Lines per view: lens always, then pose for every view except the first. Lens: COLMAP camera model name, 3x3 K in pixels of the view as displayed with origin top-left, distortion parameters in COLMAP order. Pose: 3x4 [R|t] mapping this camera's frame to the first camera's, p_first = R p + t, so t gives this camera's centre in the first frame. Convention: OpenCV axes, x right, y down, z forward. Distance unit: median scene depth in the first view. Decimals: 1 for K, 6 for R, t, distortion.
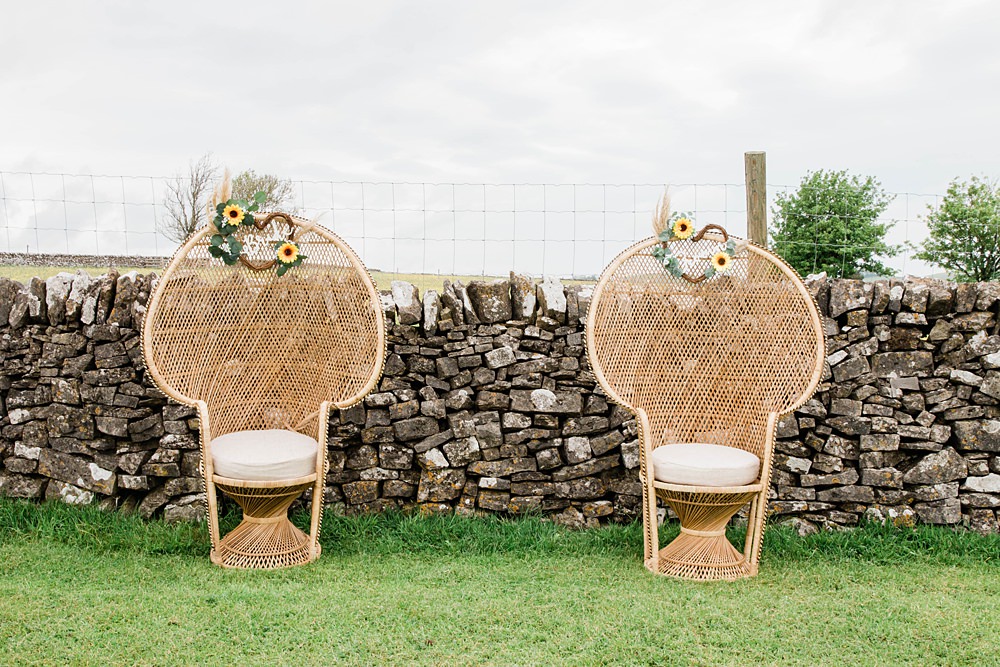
lens RADIAL K [[1350.6, 0, 499.9], [0, 1350.6, 334.4], [0, 0, 1]] dist [-0.044156, 0.000000]
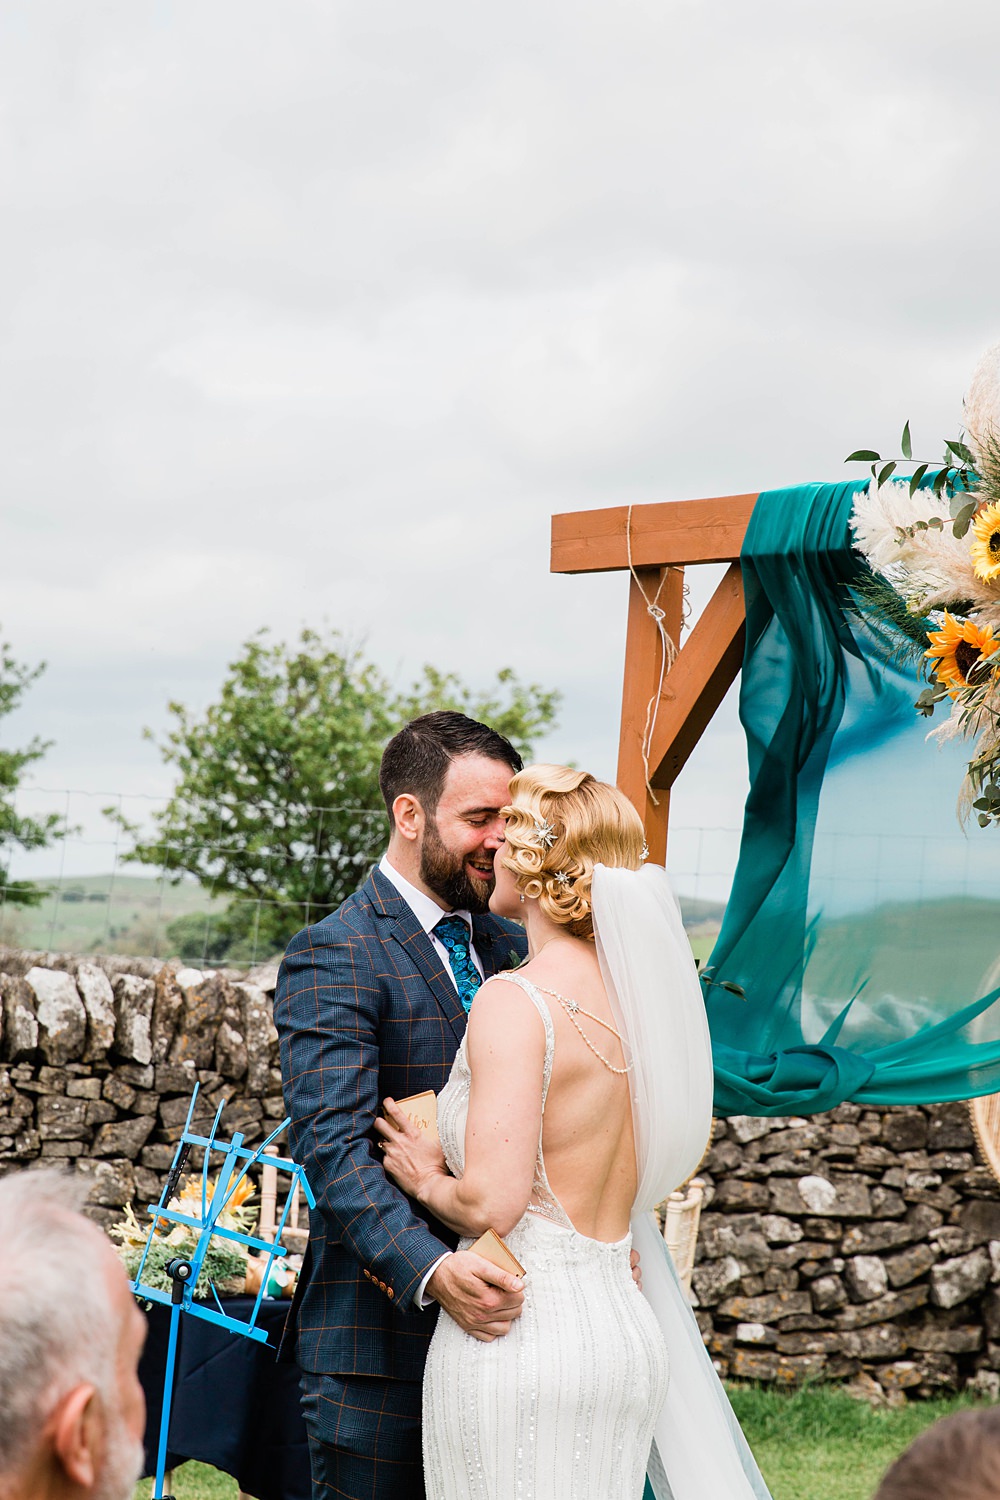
lens RADIAL K [[4772.7, 0, 500.0], [0, 4772.7, 749.1], [0, 0, 1]] dist [0.283715, 0.000000]
pose [[0.894883, 0.037425, 0.444730, -1.062603], [-0.006662, 0.997487, -0.070537, 0.001553], [-0.446252, 0.060160, 0.892883, -0.871247]]
